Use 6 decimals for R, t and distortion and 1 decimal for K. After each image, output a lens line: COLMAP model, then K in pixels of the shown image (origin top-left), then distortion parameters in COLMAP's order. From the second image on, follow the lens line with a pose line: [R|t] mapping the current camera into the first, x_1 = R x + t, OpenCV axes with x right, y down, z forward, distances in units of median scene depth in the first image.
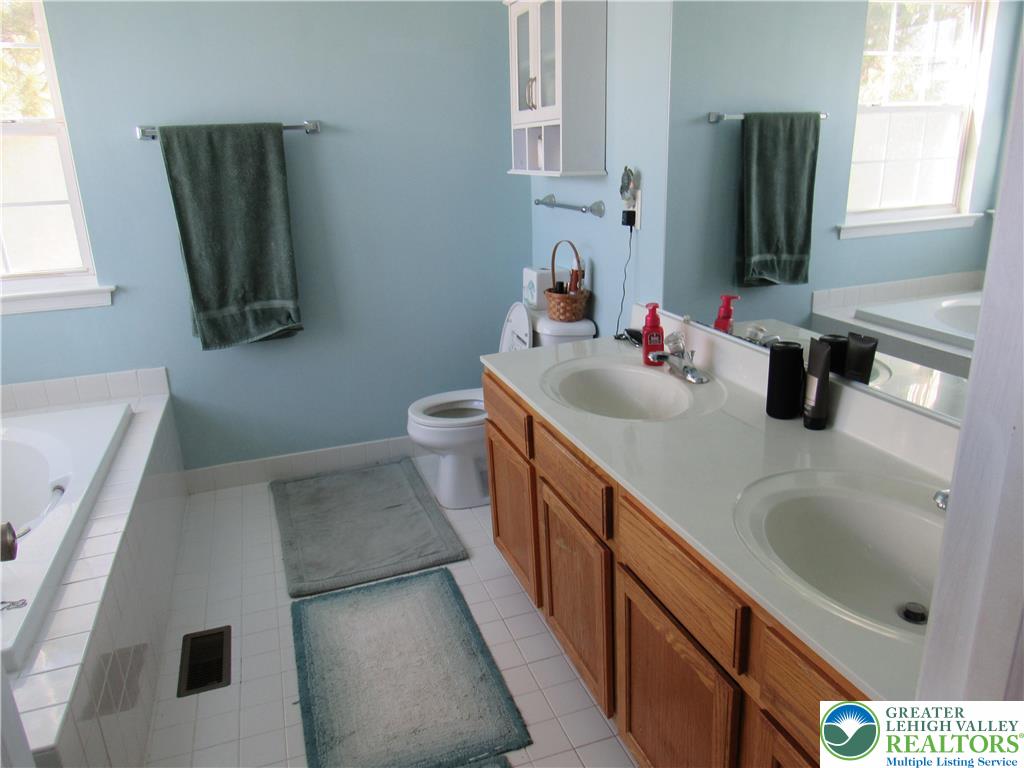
lens RADIAL K [[723.5, 0, 512.0], [0, 723.5, 384.0], [0, 0, 1]] dist [-0.017694, 0.005400]
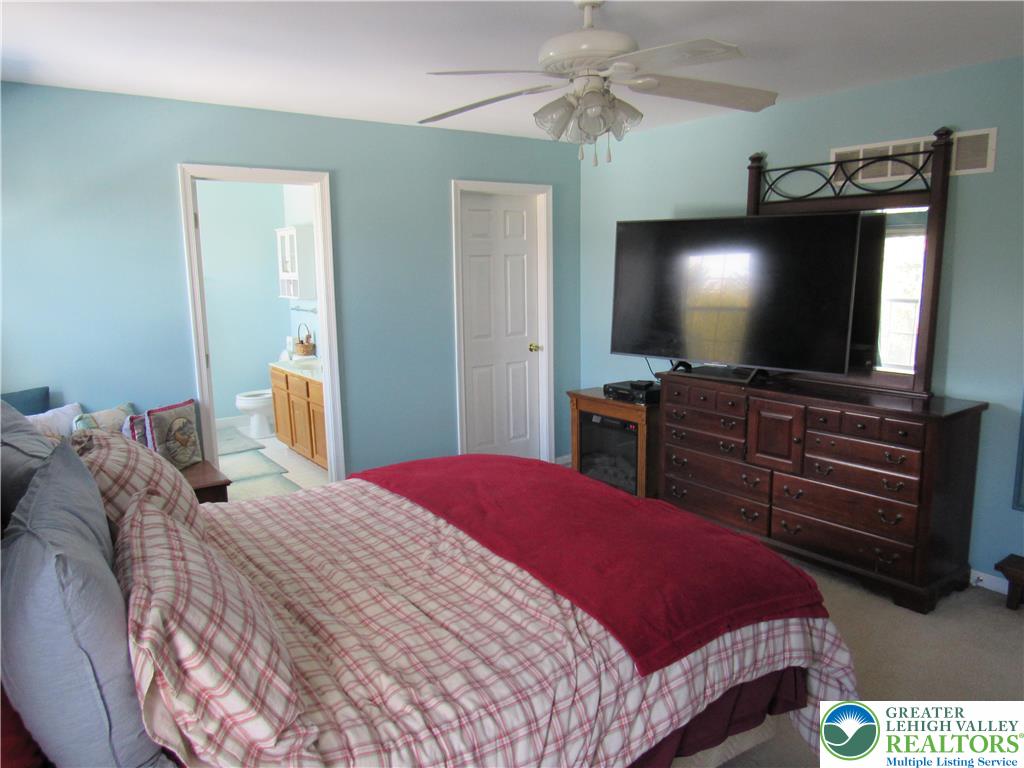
lens RADIAL K [[723.5, 0, 512.0], [0, 723.5, 384.0], [0, 0, 1]] dist [-0.017694, 0.005400]
pose [[0.958151, -0.032671, 0.284393, 0.052569], [0.077068, 0.986226, -0.146351, 0.457305], [-0.275695, 0.162144, 0.947471, -1.633105]]
